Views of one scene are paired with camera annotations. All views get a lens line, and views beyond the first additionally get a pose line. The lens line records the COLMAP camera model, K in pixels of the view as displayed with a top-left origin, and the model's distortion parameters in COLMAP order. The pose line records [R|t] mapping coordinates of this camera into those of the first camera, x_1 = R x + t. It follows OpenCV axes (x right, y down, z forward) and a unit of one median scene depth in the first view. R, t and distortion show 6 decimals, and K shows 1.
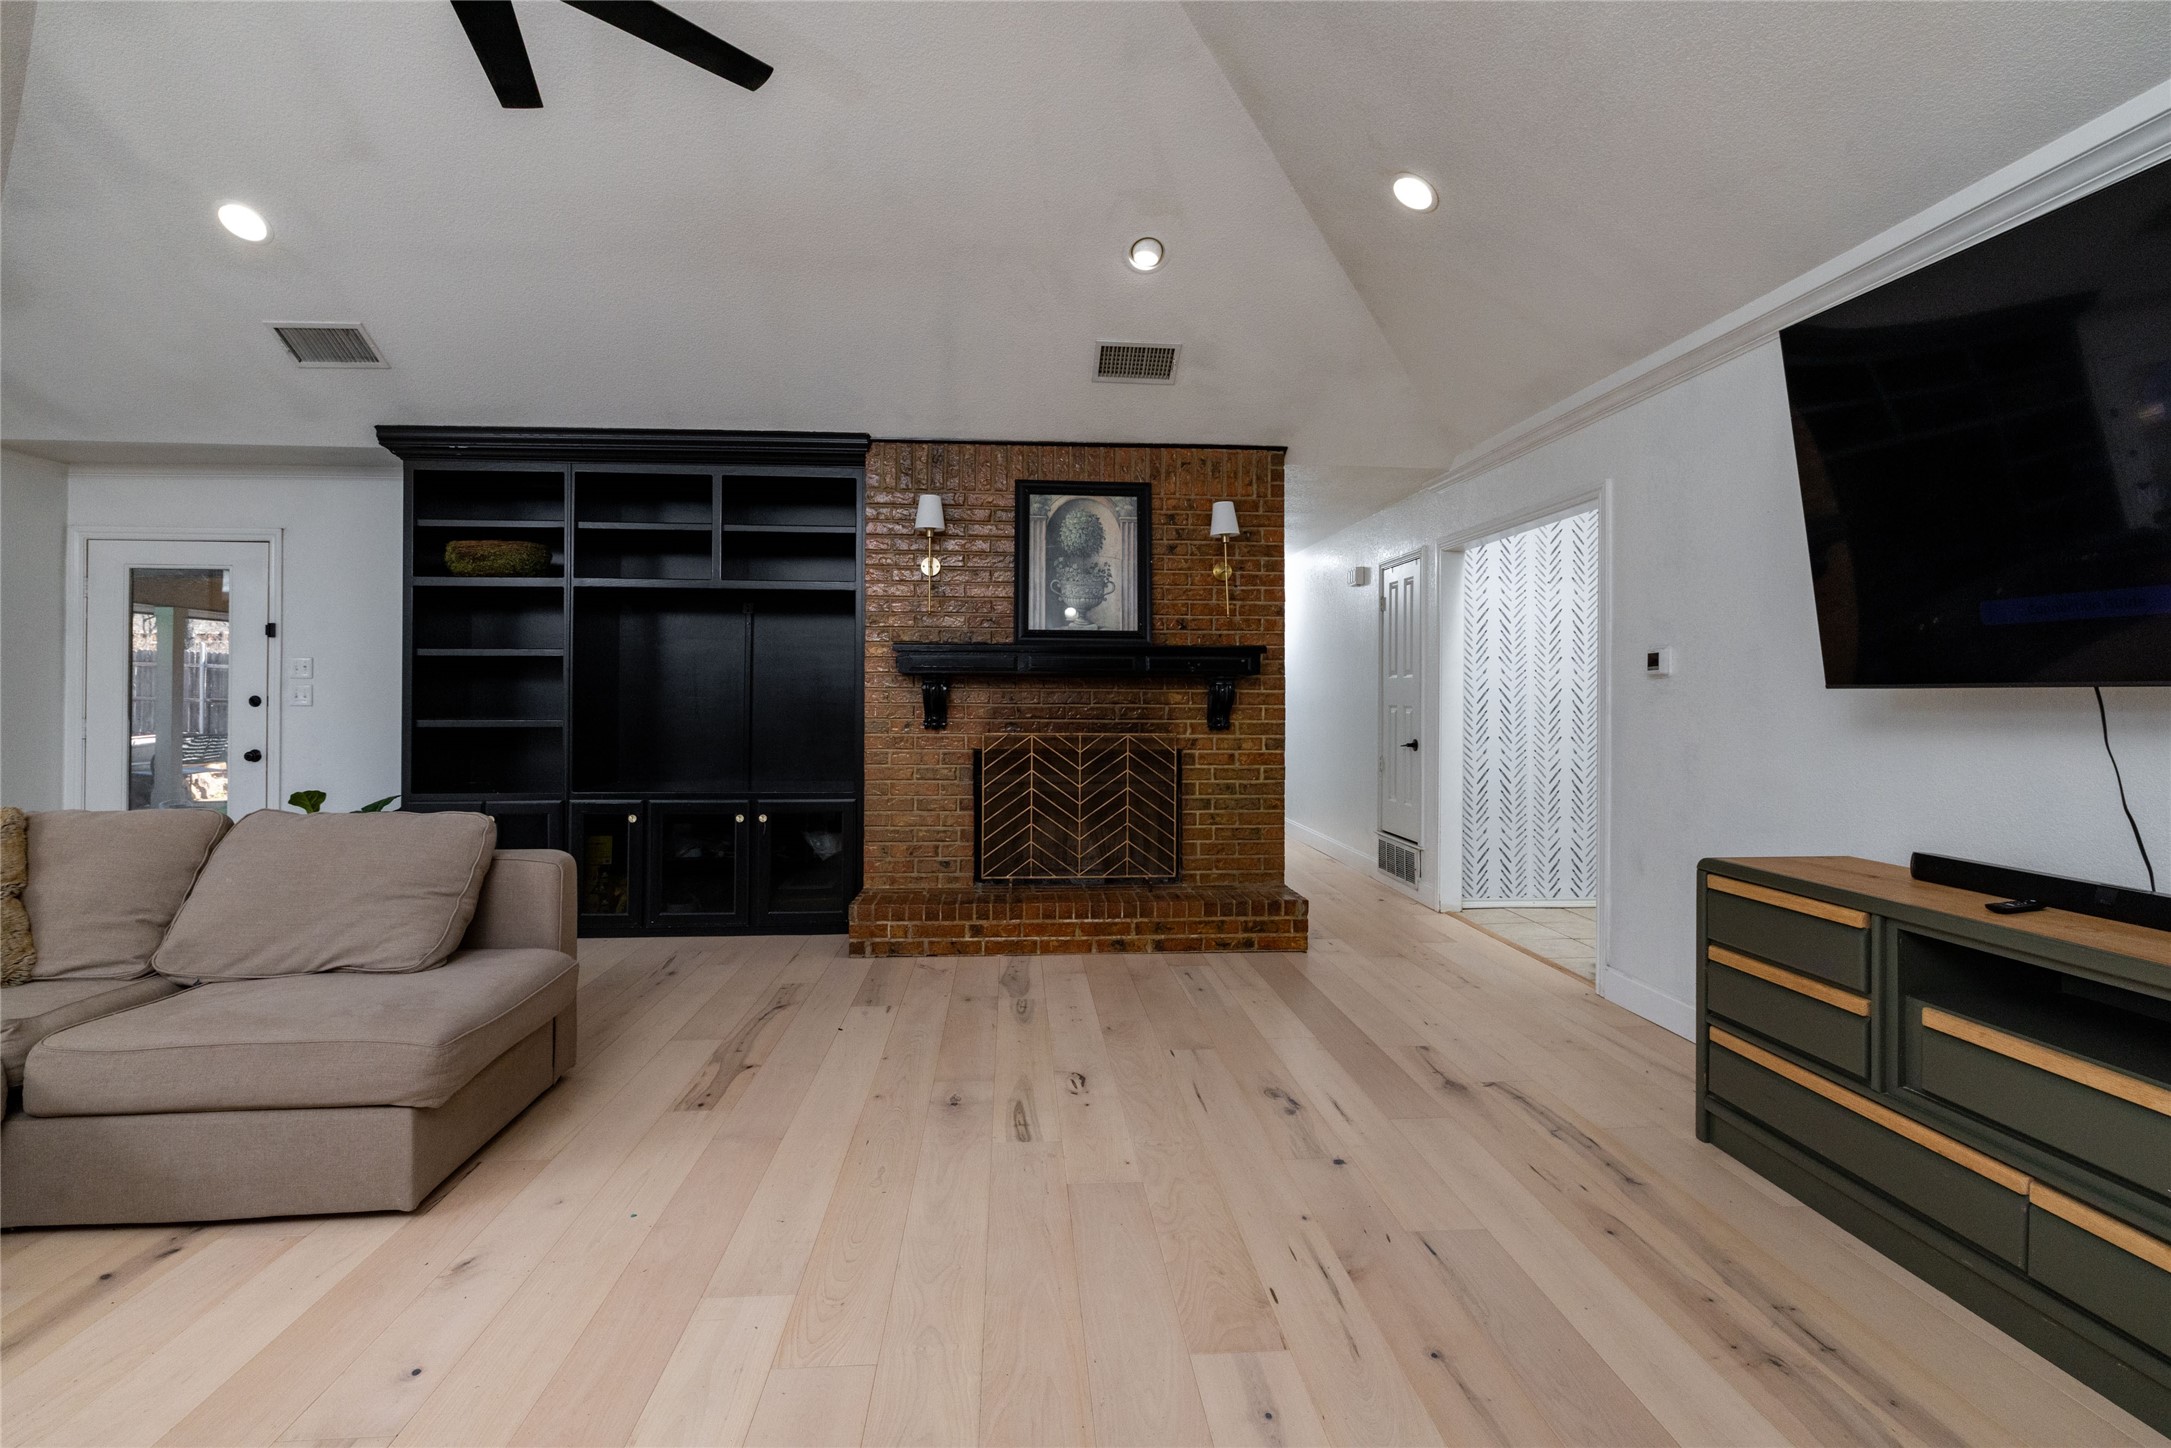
lens RADIAL K [[1014.0, 0, 1089.6], [0, 1014.0, 684.8], [0, 0, 1]] dist [0.000442, 0.000706]
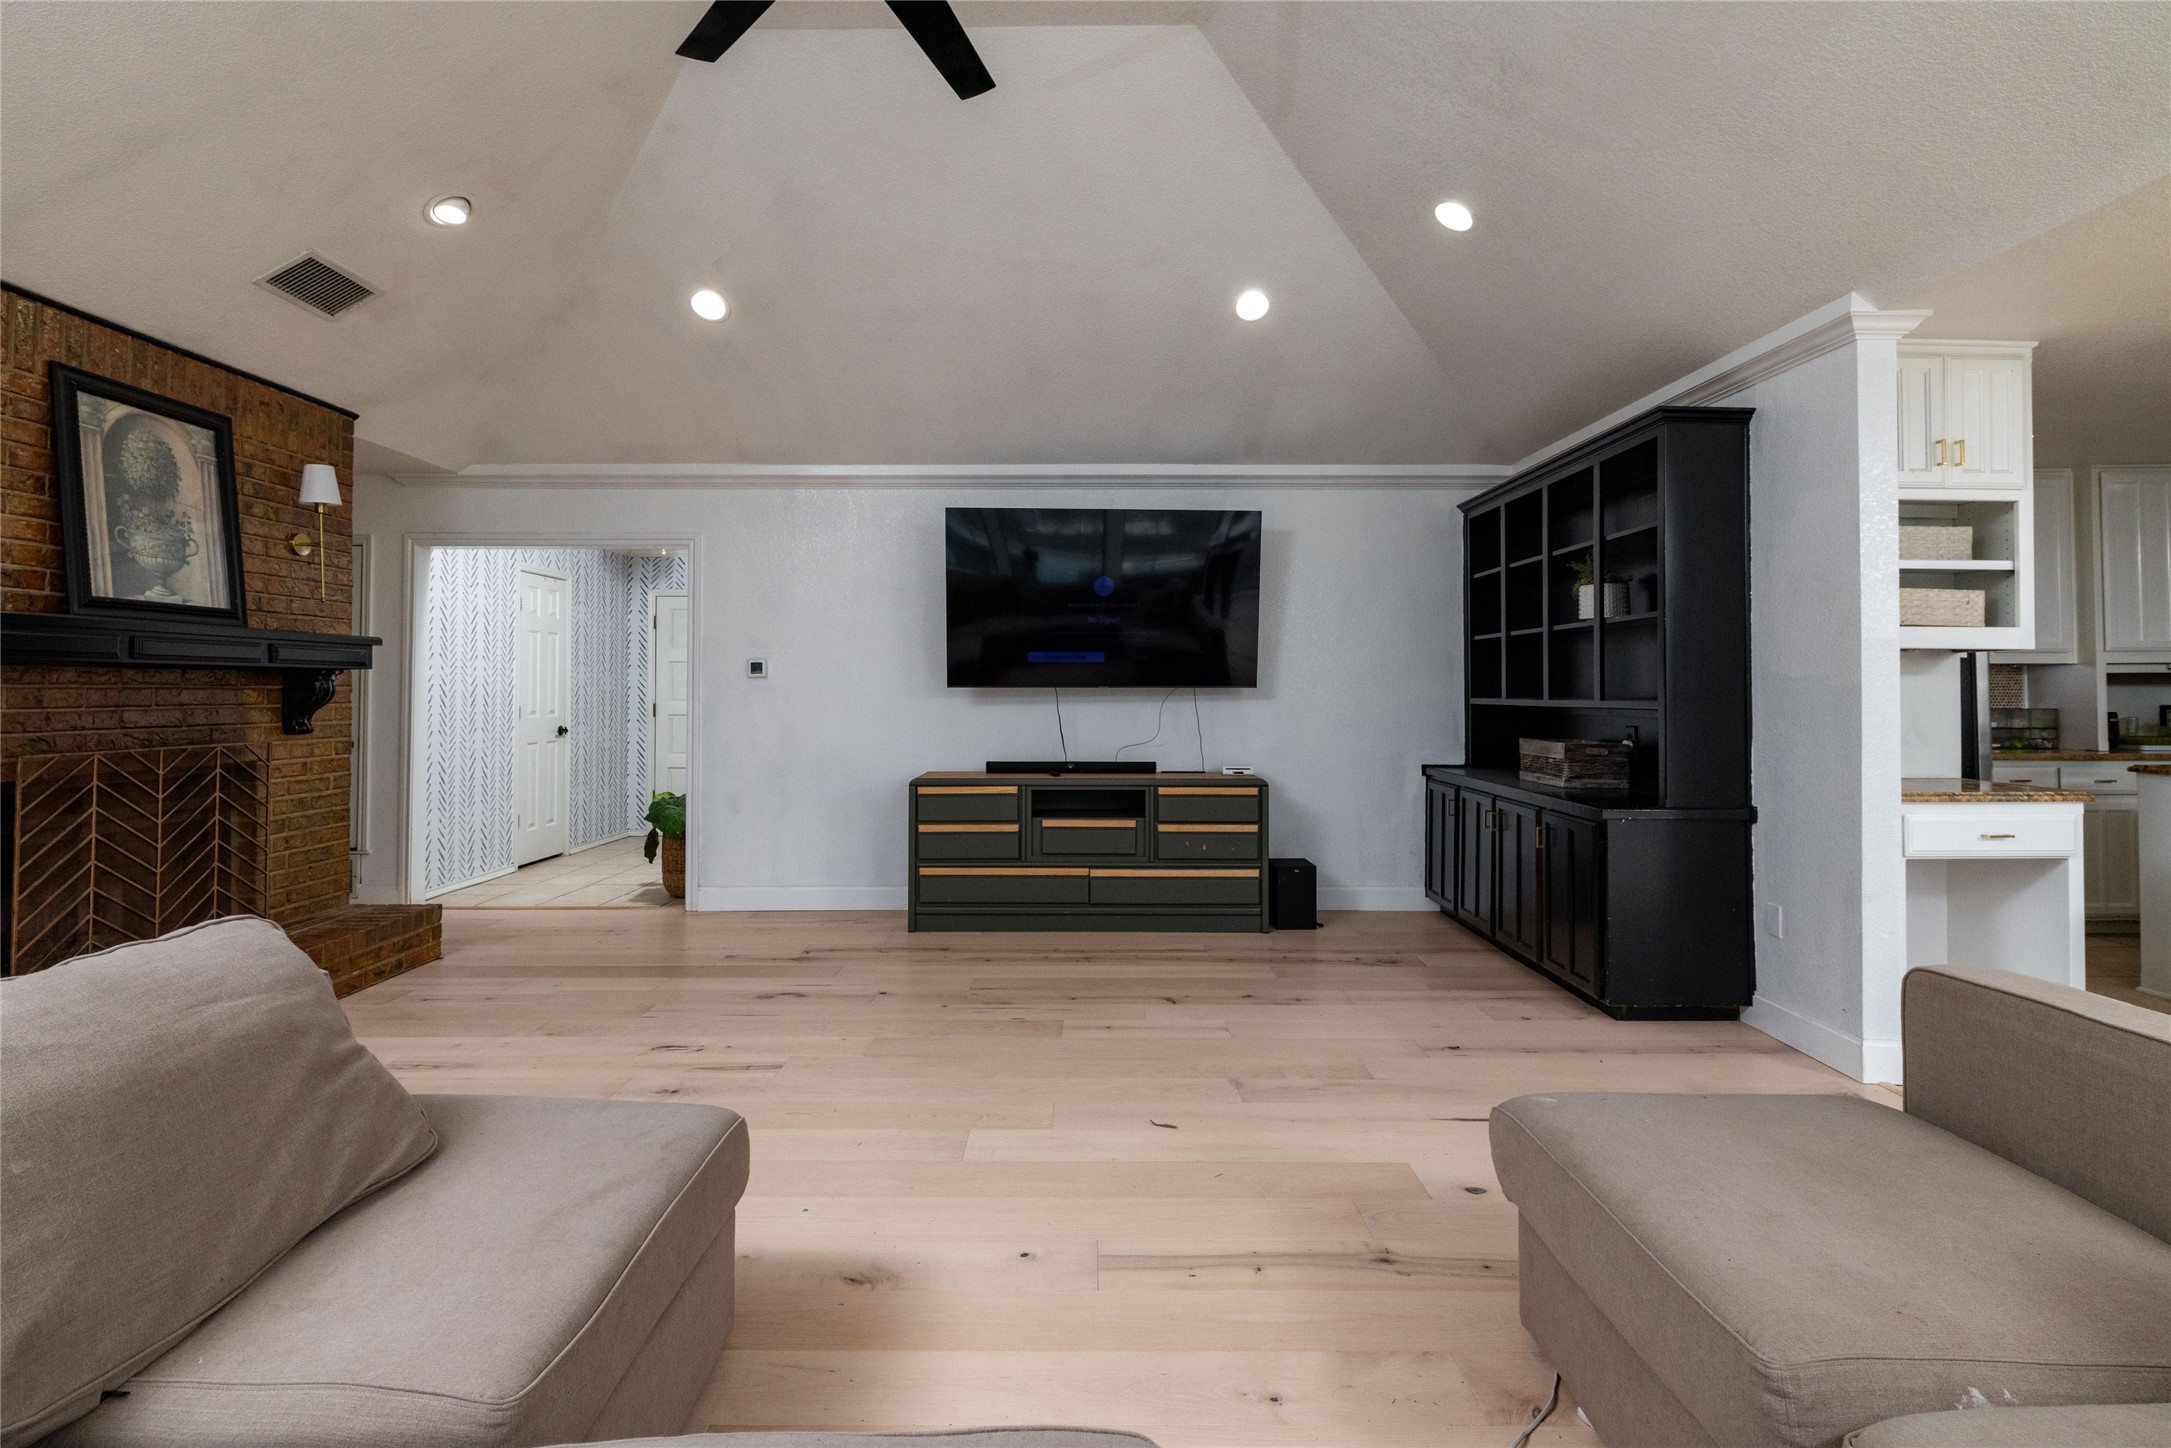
lens RADIAL K [[1026.1, 0, 1081.8], [0, 1026.1, 664.1], [0, 0, 1]] dist [-0.000782, -0.000160]
pose [[0.079135, 0.020434, 0.996654, -0.679174], [-0.009305, 0.999761, -0.019759, -0.002532], [-0.996821, -0.007710, 0.079306, 0.300062]]
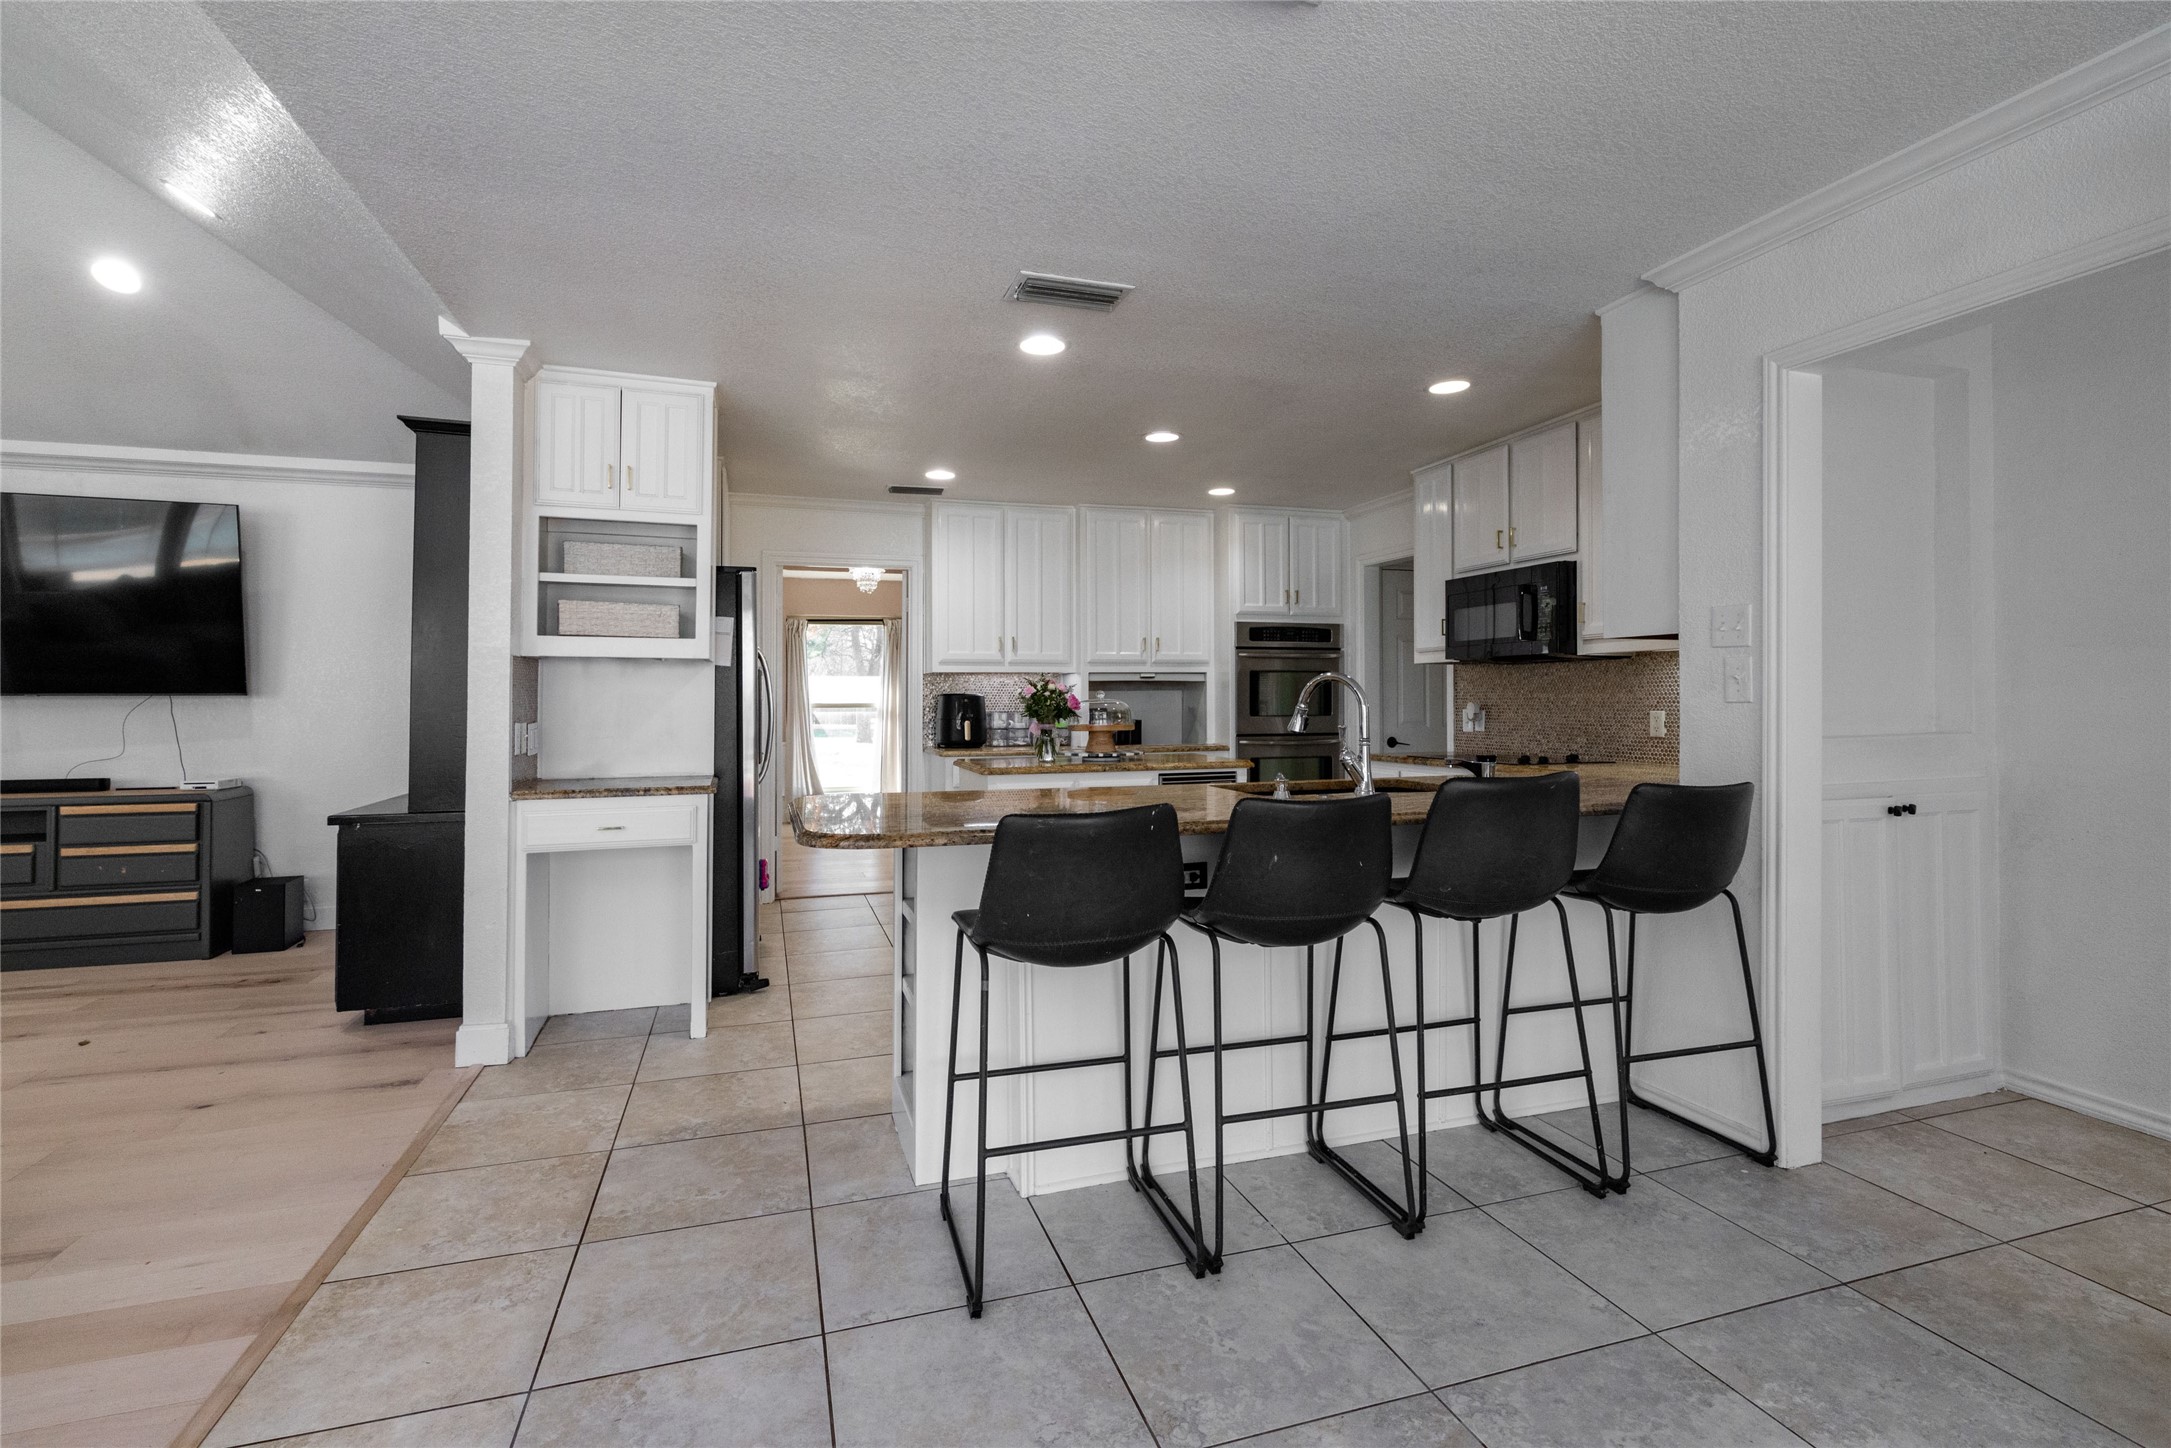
lens RADIAL K [[1014.0, 0, 1089.6], [0, 1014.0, 684.8], [0, 0, 1]] dist [0.000442, 0.000706]
pose [[-0.234817, 0.007927, 0.972007, -0.747976], [-0.007302, 0.999924, -0.009919, -0.007142], [-0.972012, -0.009426, -0.234742, -0.375432]]
